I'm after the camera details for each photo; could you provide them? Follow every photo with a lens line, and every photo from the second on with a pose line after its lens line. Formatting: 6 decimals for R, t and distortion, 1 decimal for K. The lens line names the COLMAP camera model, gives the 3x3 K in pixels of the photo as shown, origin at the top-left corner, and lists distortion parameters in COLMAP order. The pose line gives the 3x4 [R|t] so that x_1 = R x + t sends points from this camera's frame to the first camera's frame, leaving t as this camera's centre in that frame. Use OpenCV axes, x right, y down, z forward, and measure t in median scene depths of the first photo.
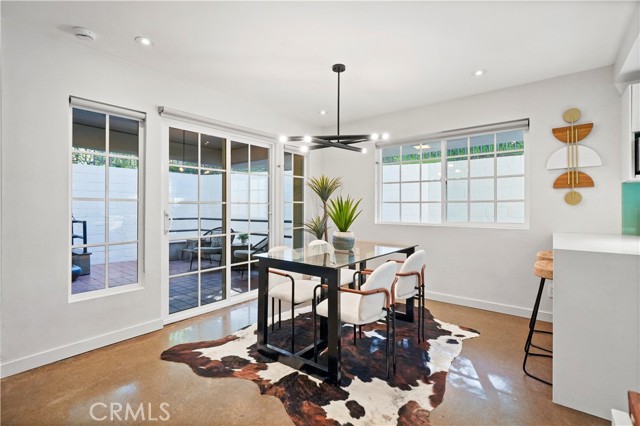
lens RADIAL K [[293.6, 0, 325.0], [0, 293.6, 208.7], [0, 0, 1]] dist [-0.010589, 0.003234]
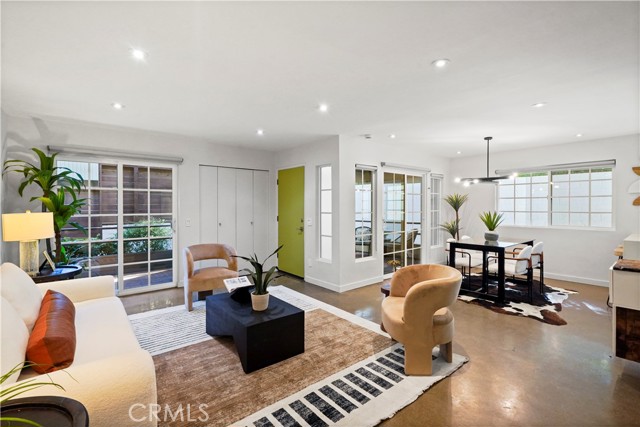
lens RADIAL K [[293.6, 0, 326.2], [0, 293.6, 208.9], [0, 0, 1]] dist [-0.010589, 0.003234]
pose [[0.978921, 0.000942, -0.204236, -0.513983], [-0.000854, 0.999999, 0.000523, -0.050288], [0.204236, -0.000337, 0.978922, -0.873430]]
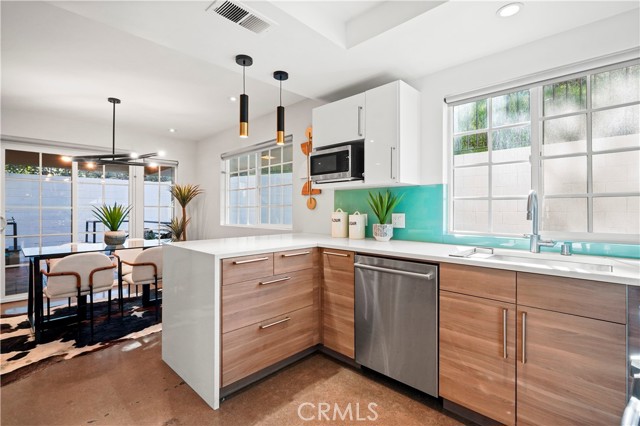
lens RADIAL K [[293.6, 0, 329.1], [0, 293.6, 210.7], [0, 0, 1]] dist [-0.010589, 0.003234]
pose [[0.996428, -0.002200, -0.084421, 0.997388], [0.001978, 0.999994, -0.002711, -0.003732], [0.084426, 0.002534, 0.996426, -0.157216]]
